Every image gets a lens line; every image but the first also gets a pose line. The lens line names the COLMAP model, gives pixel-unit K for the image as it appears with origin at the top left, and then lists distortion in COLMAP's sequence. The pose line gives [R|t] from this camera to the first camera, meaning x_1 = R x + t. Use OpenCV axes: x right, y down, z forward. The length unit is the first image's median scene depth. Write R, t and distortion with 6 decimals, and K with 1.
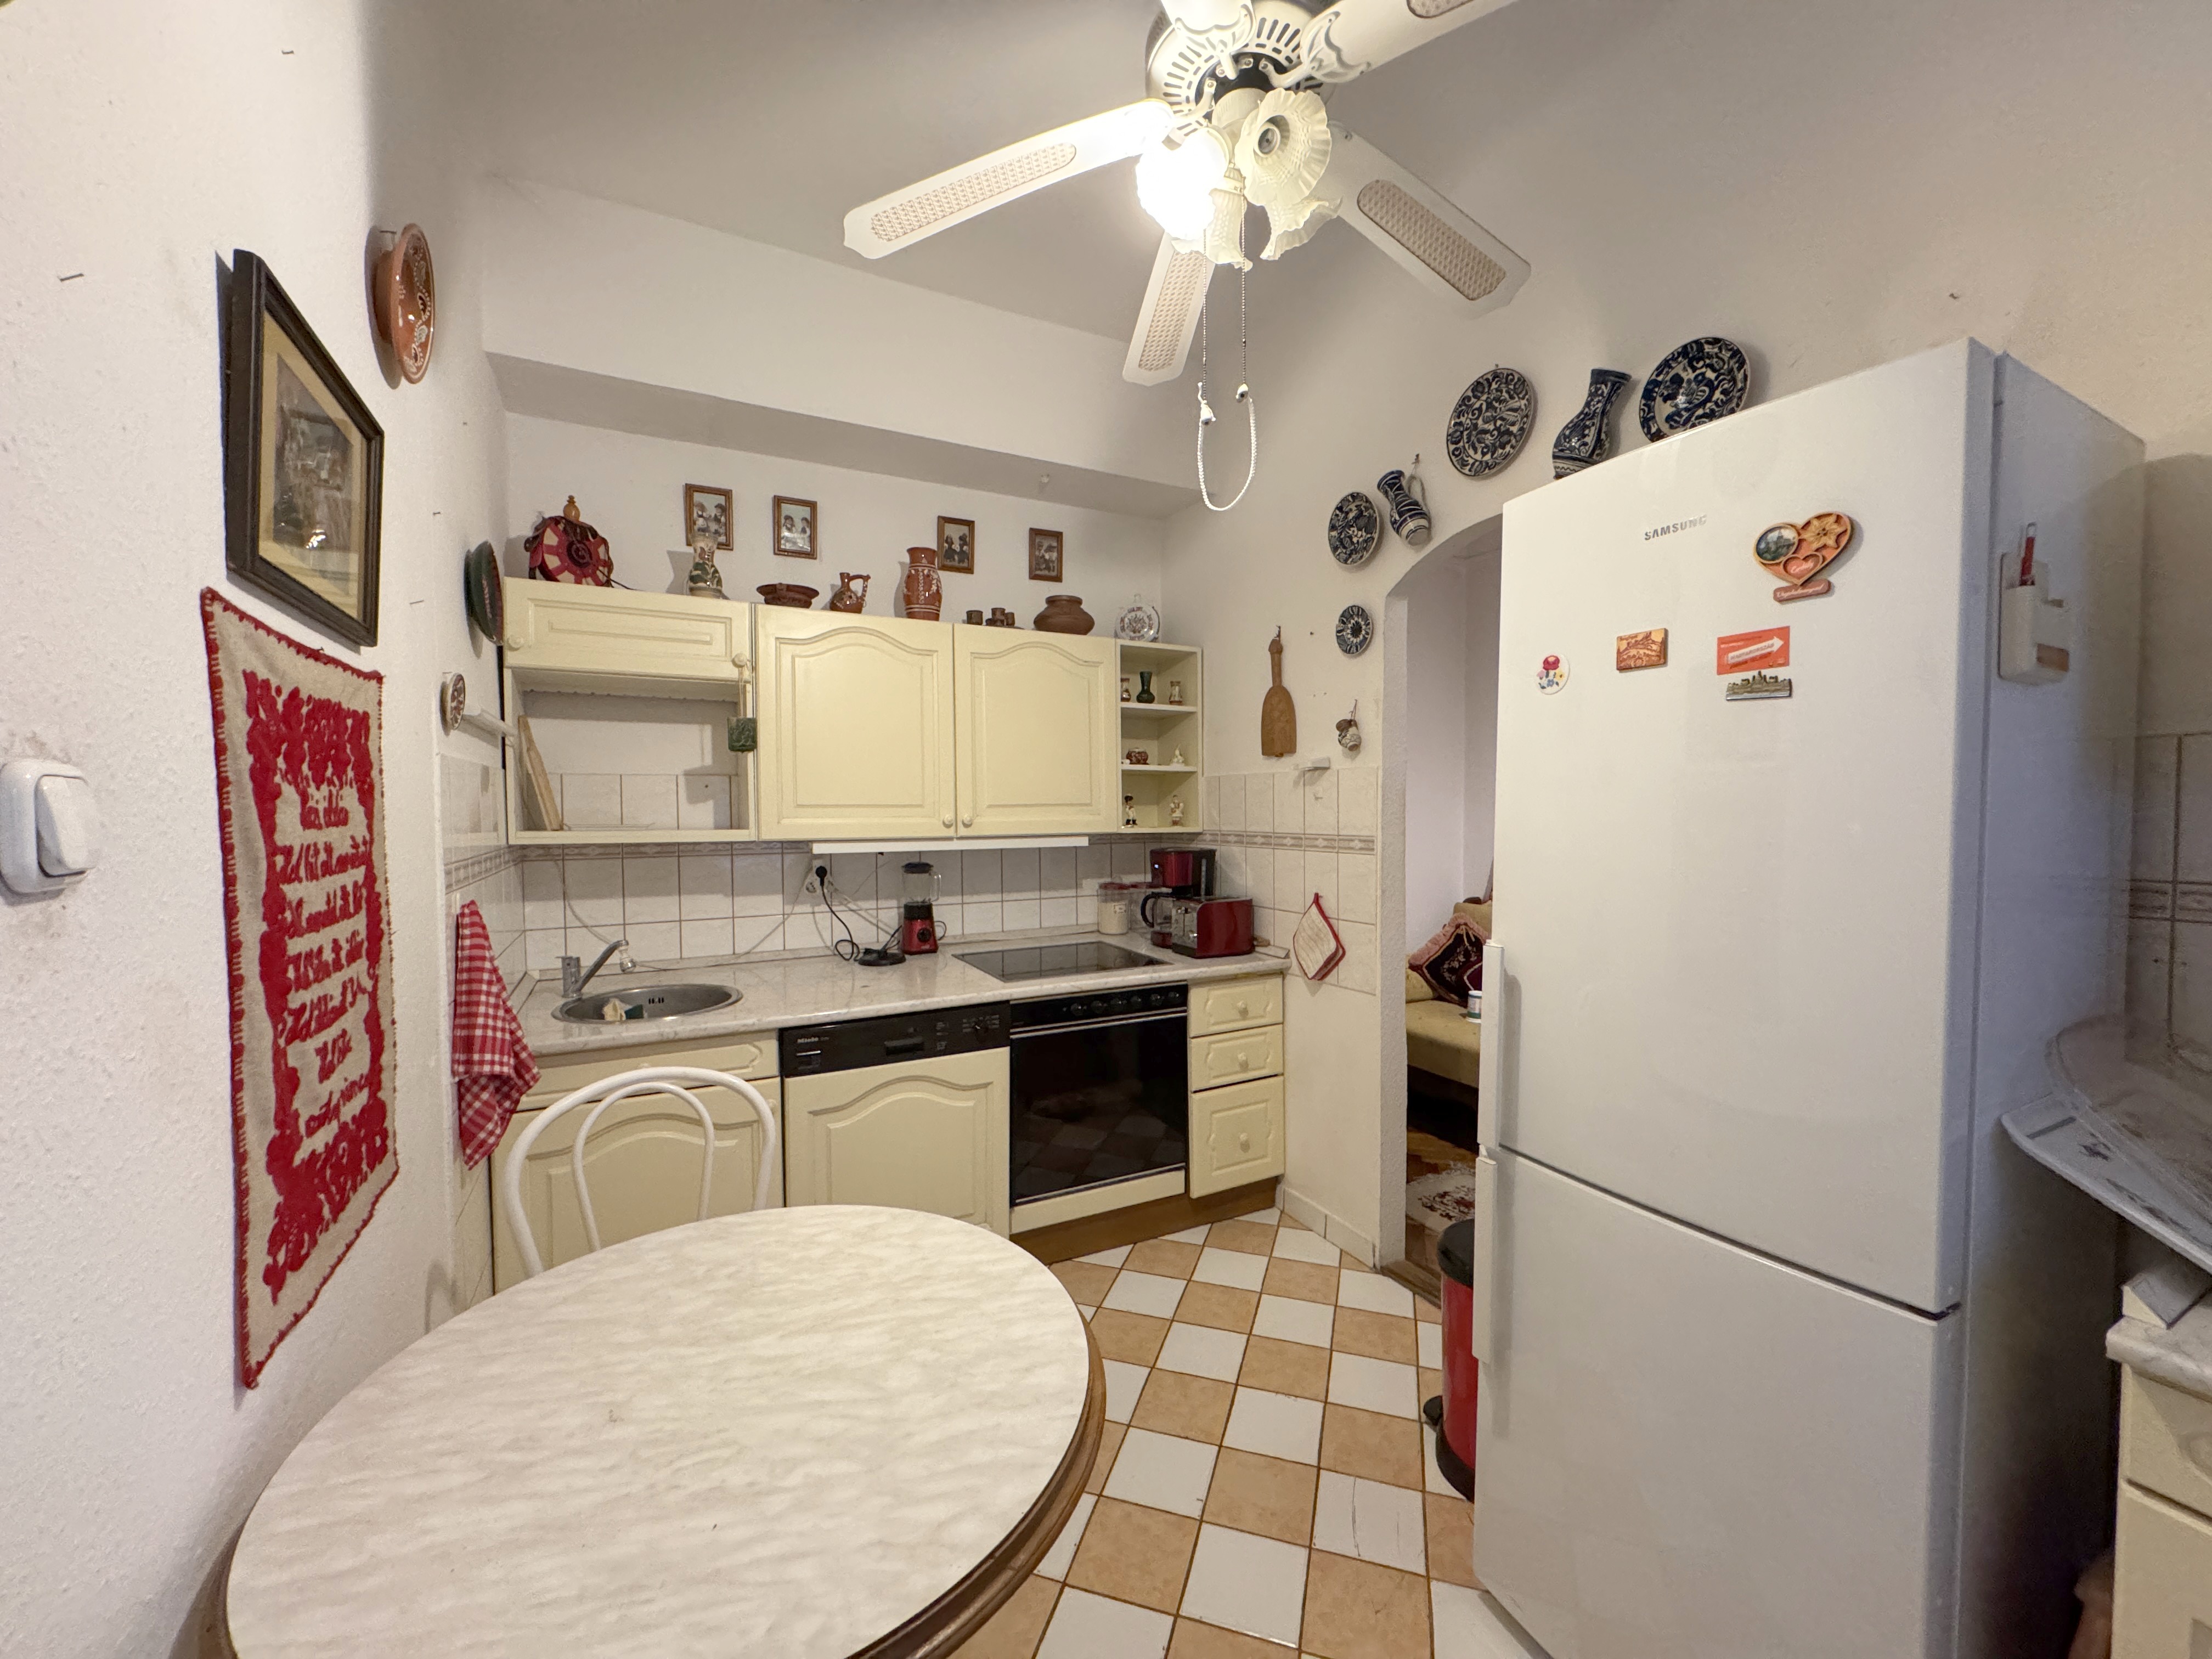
lens RADIAL K [[891.6, 0, 1110.2], [0, 891.6, 826.9], [0, 0, 1]] dist [-0.000441, 0.000022]
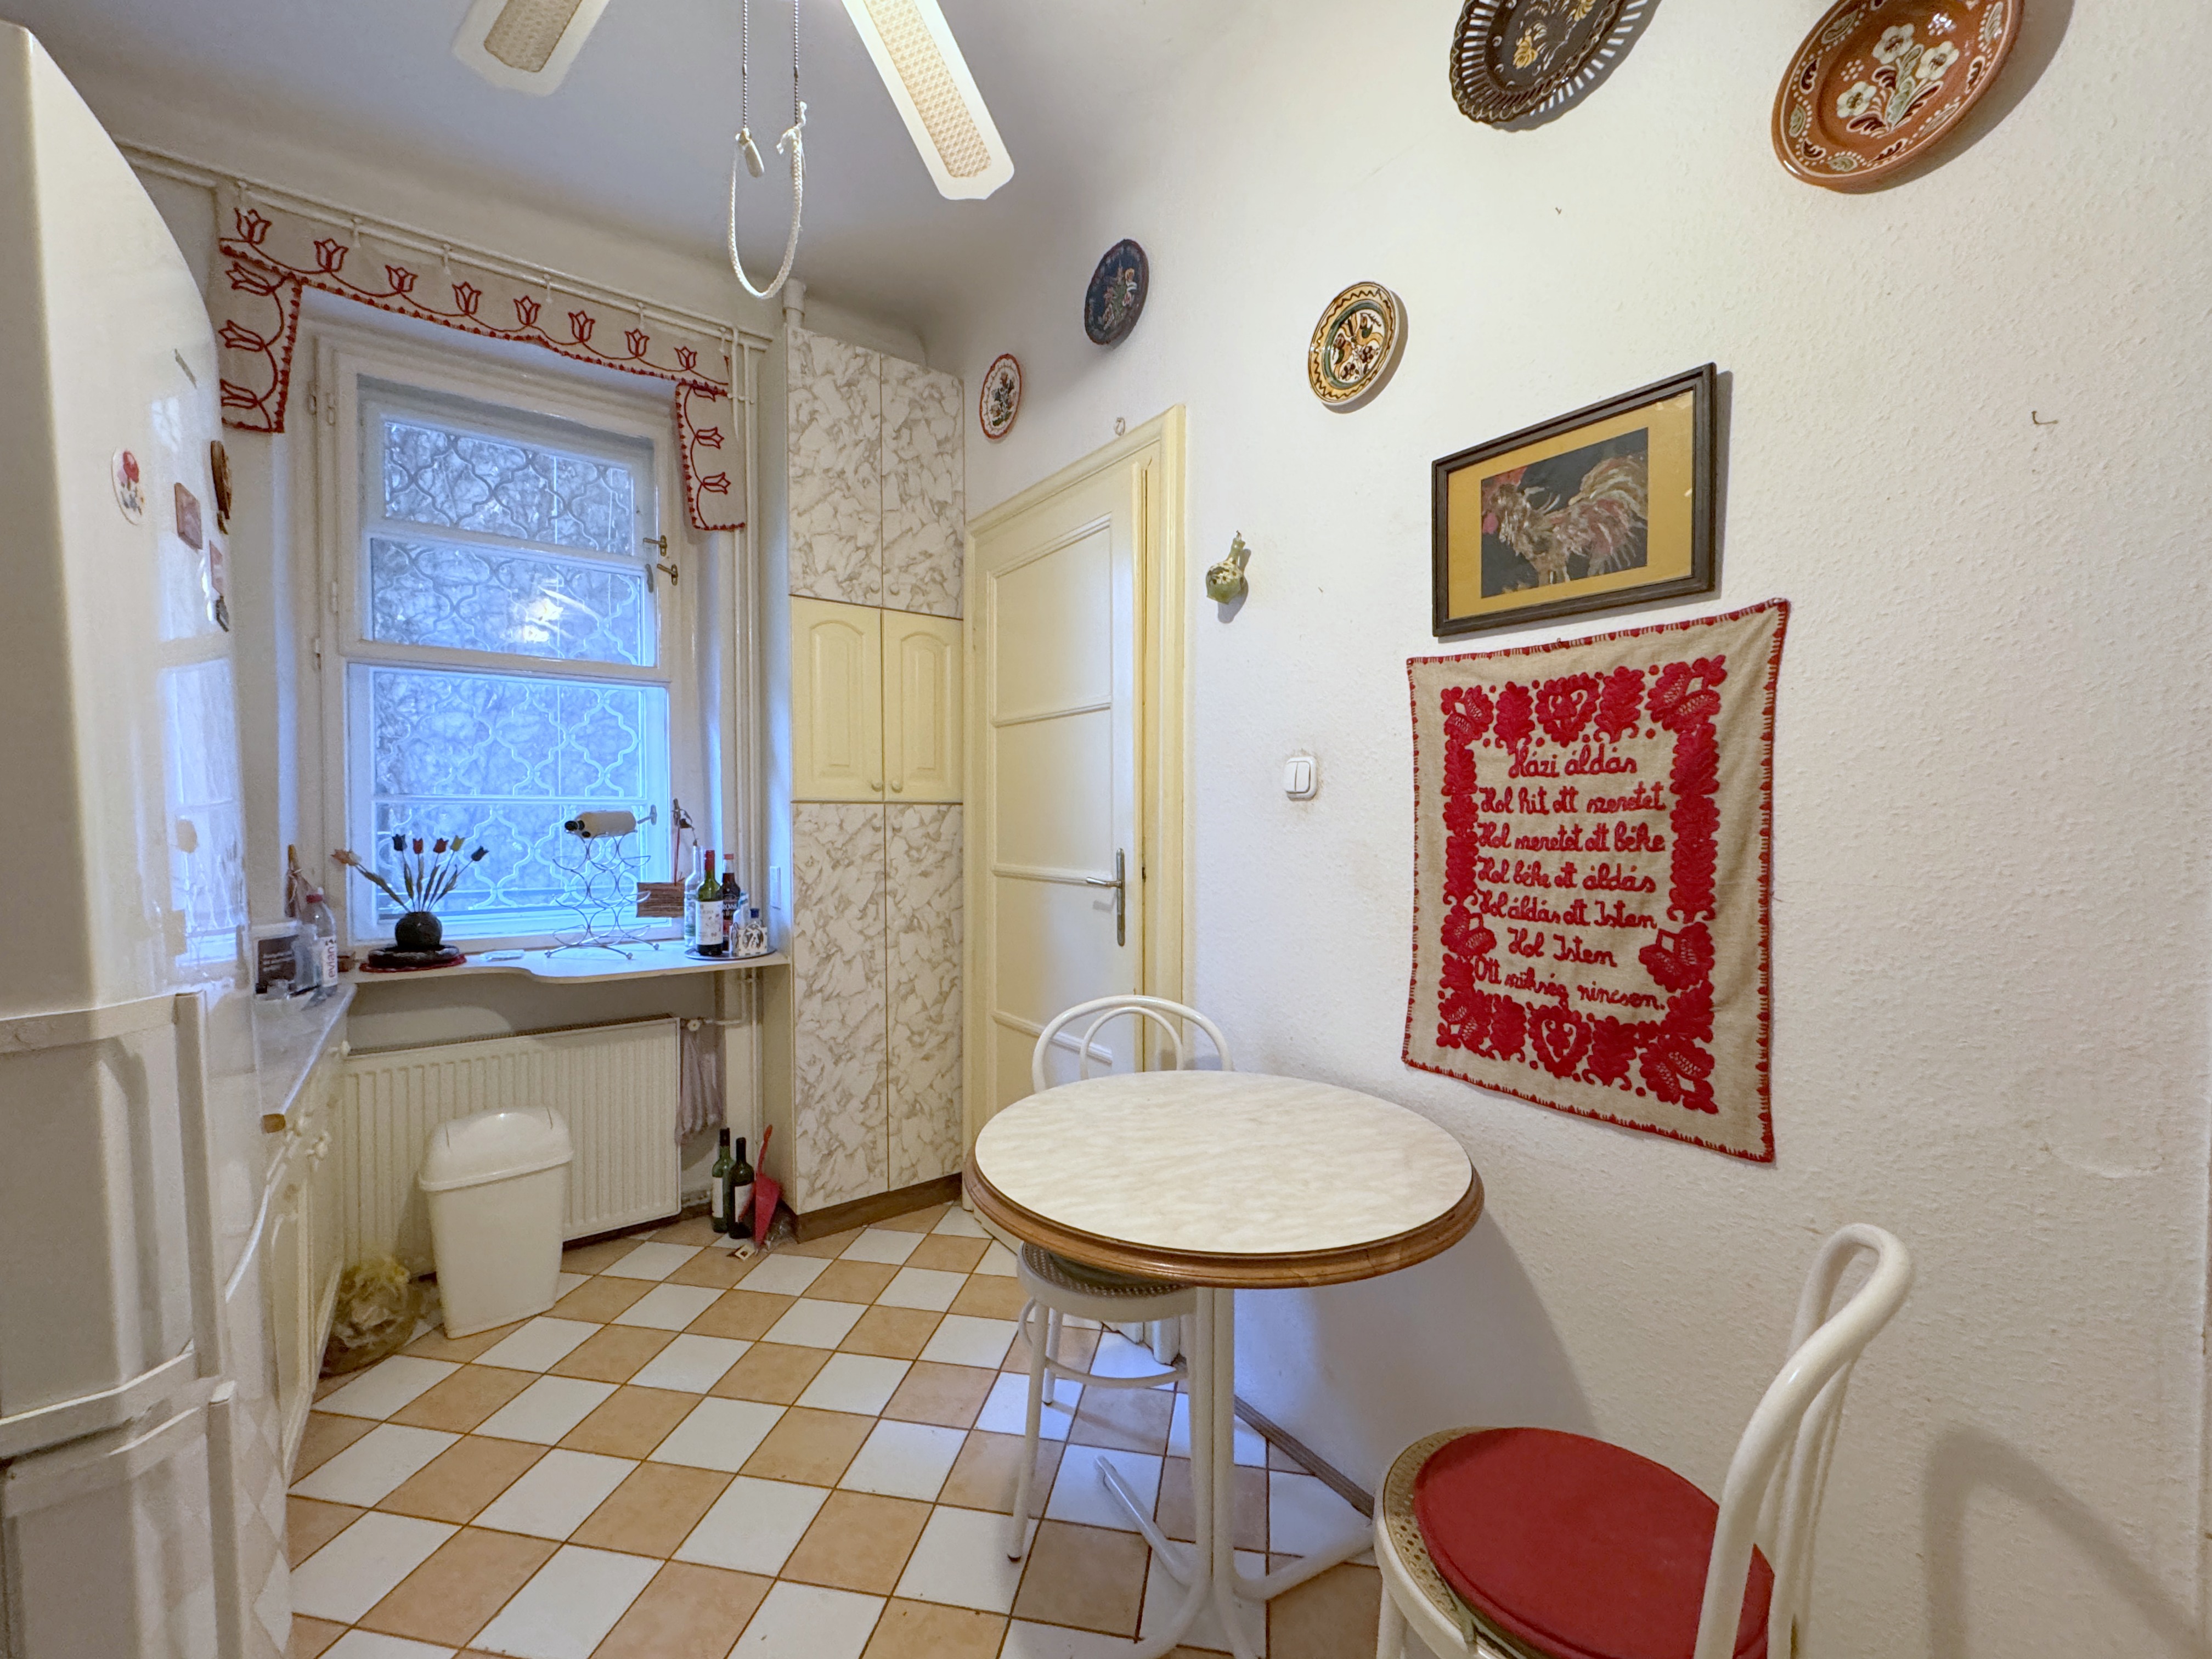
lens RADIAL K [[891.6, 0, 1101.8], [0, 891.6, 822.8], [0, 0, 1]] dist [-0.000441, 0.000022]
pose [[-0.990474, 0.002060, -0.137685, -0.030408], [-0.005387, 0.998543, 0.053691, 0.002308], [0.137595, 0.053921, -0.989020, 2.434226]]
